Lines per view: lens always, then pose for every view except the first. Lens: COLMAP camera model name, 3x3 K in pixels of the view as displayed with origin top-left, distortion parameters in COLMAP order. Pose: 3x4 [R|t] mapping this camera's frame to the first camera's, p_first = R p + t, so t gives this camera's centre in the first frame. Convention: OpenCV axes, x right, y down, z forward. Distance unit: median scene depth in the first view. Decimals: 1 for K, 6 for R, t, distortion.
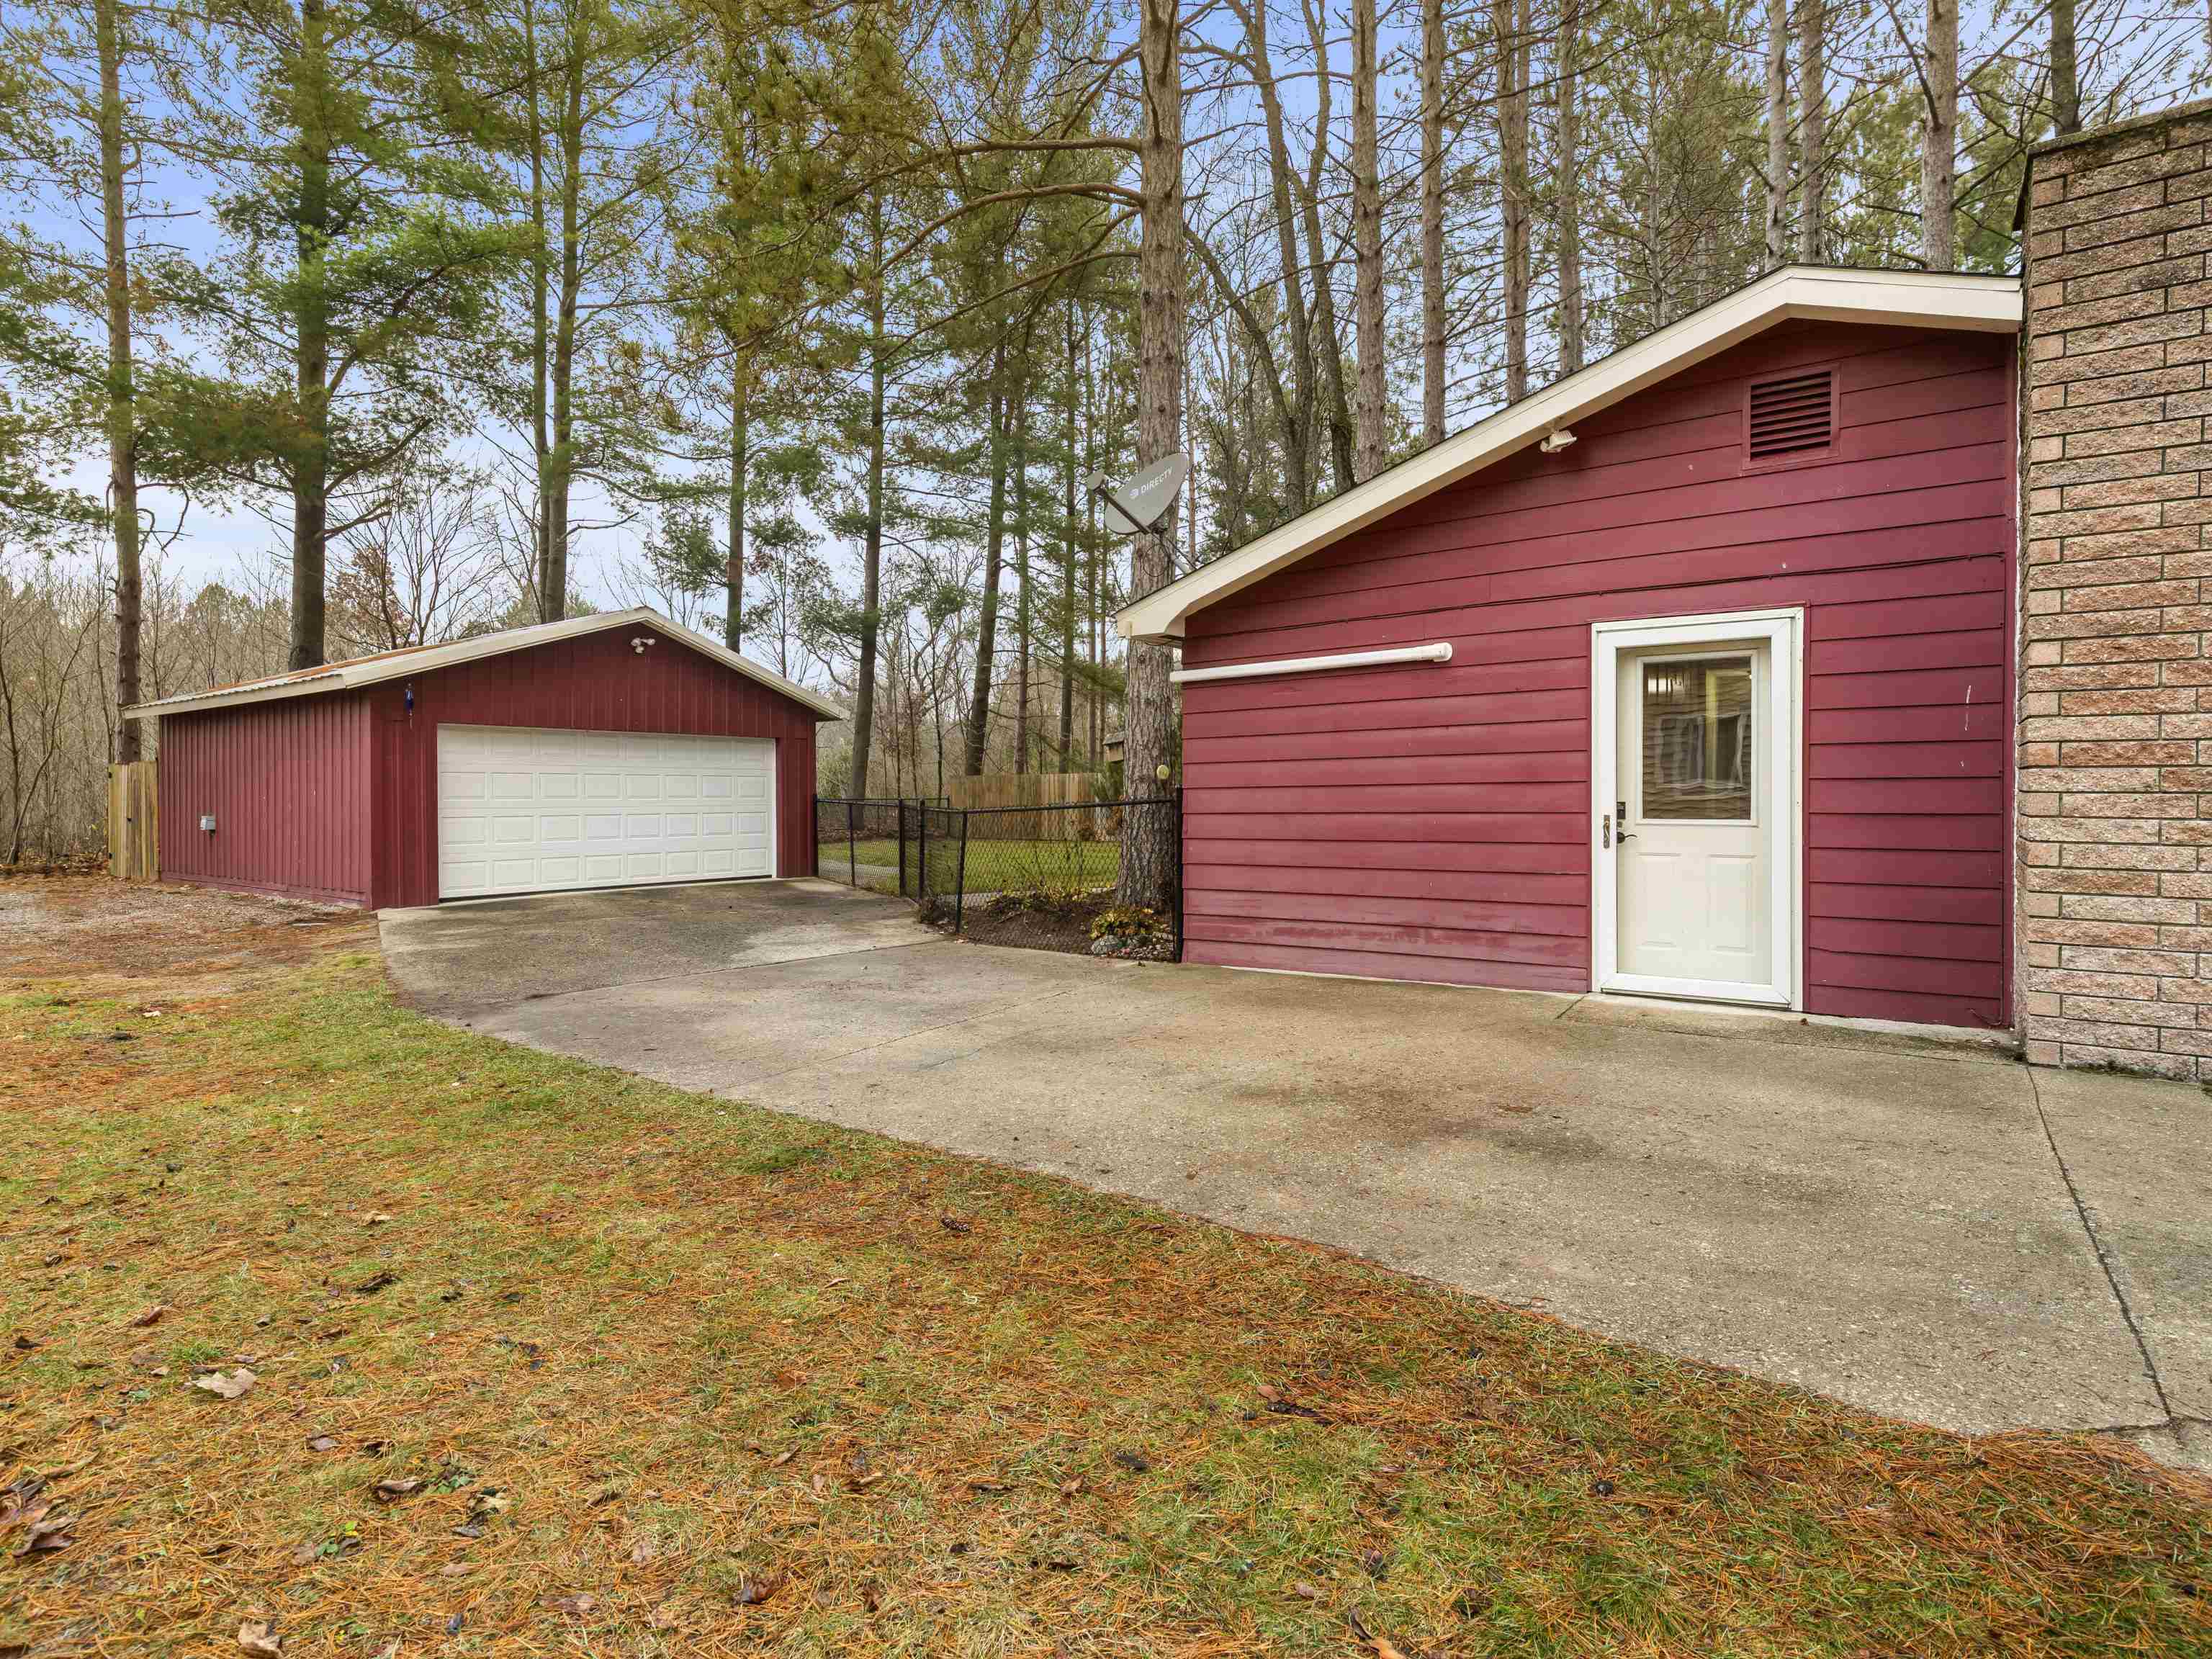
lens RADIAL K [[1085.2, 0, 1114.9], [0, 1085.2, 796.1], [0, 0, 1]] dist [0.001575, 0.000289]
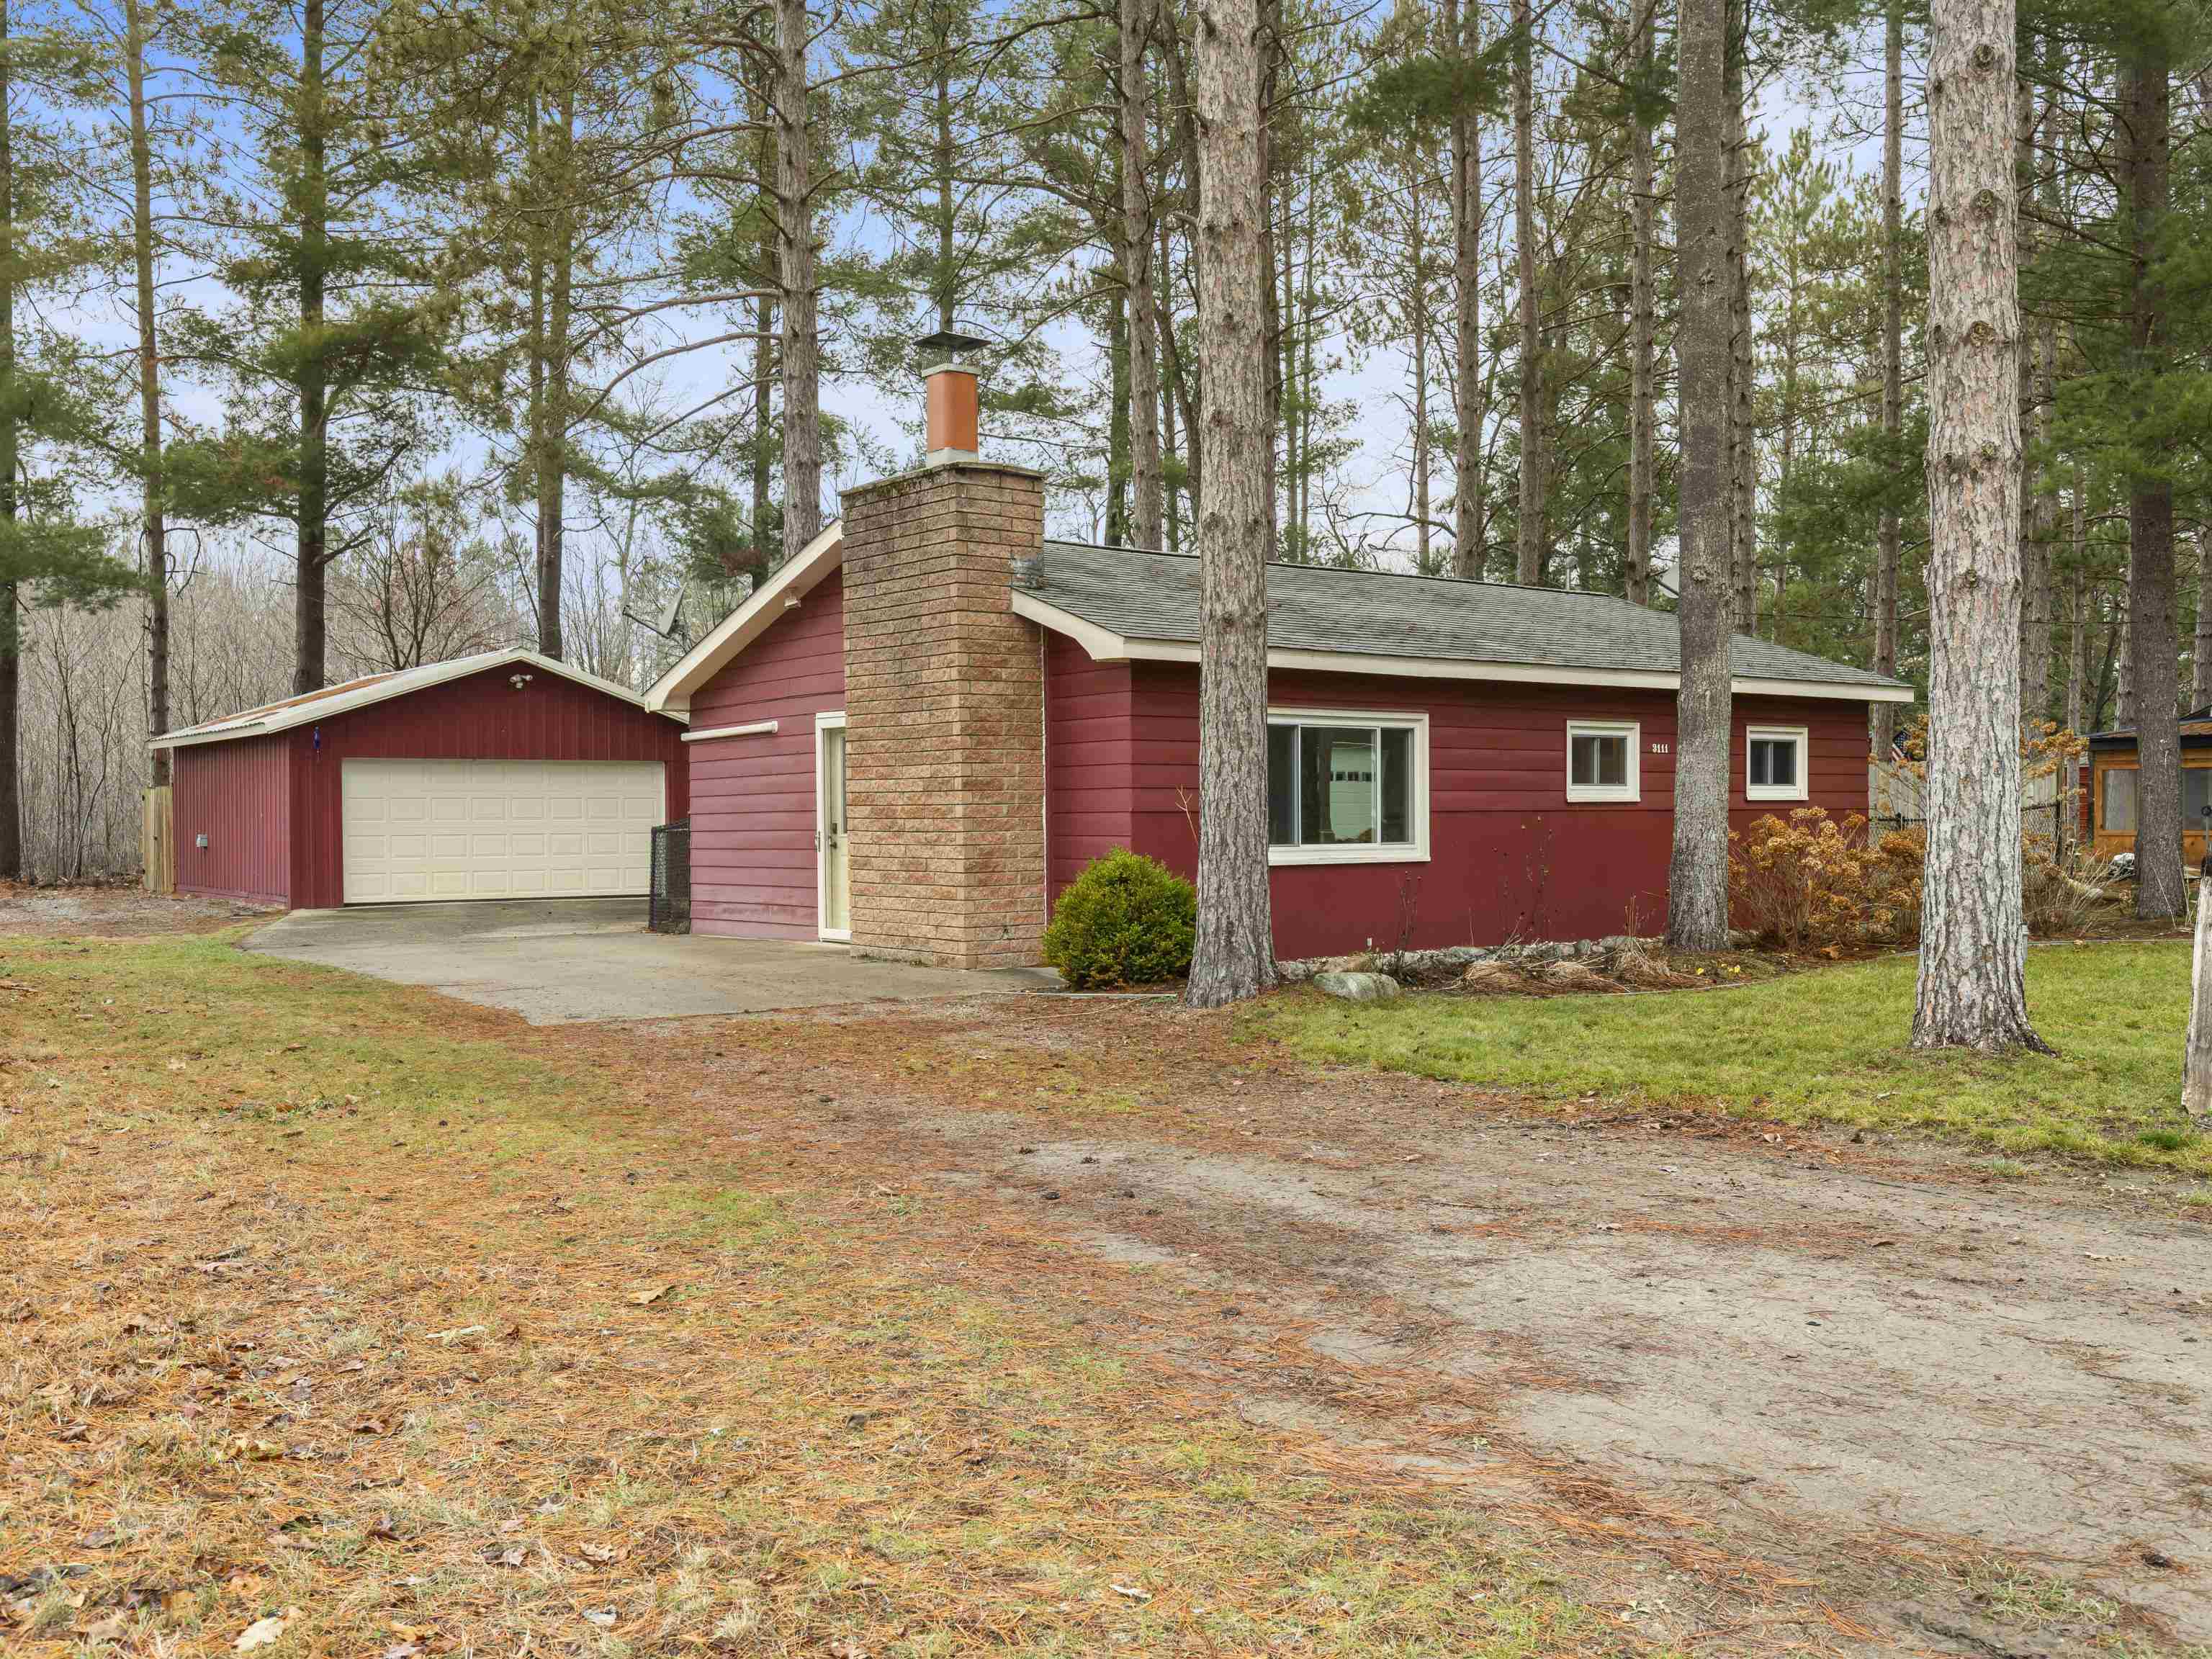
lens RADIAL K [[1751.2, 0, 1105.6], [0, 1751.2, 828.5], [0, 0, 1]] dist [0.001749, -0.001463]
pose [[0.961884, 0.001926, -0.273451, 0.522986], [0.000058, 0.999974, 0.007248, -0.001760], [0.273458, -0.006988, 0.961859, -0.463102]]
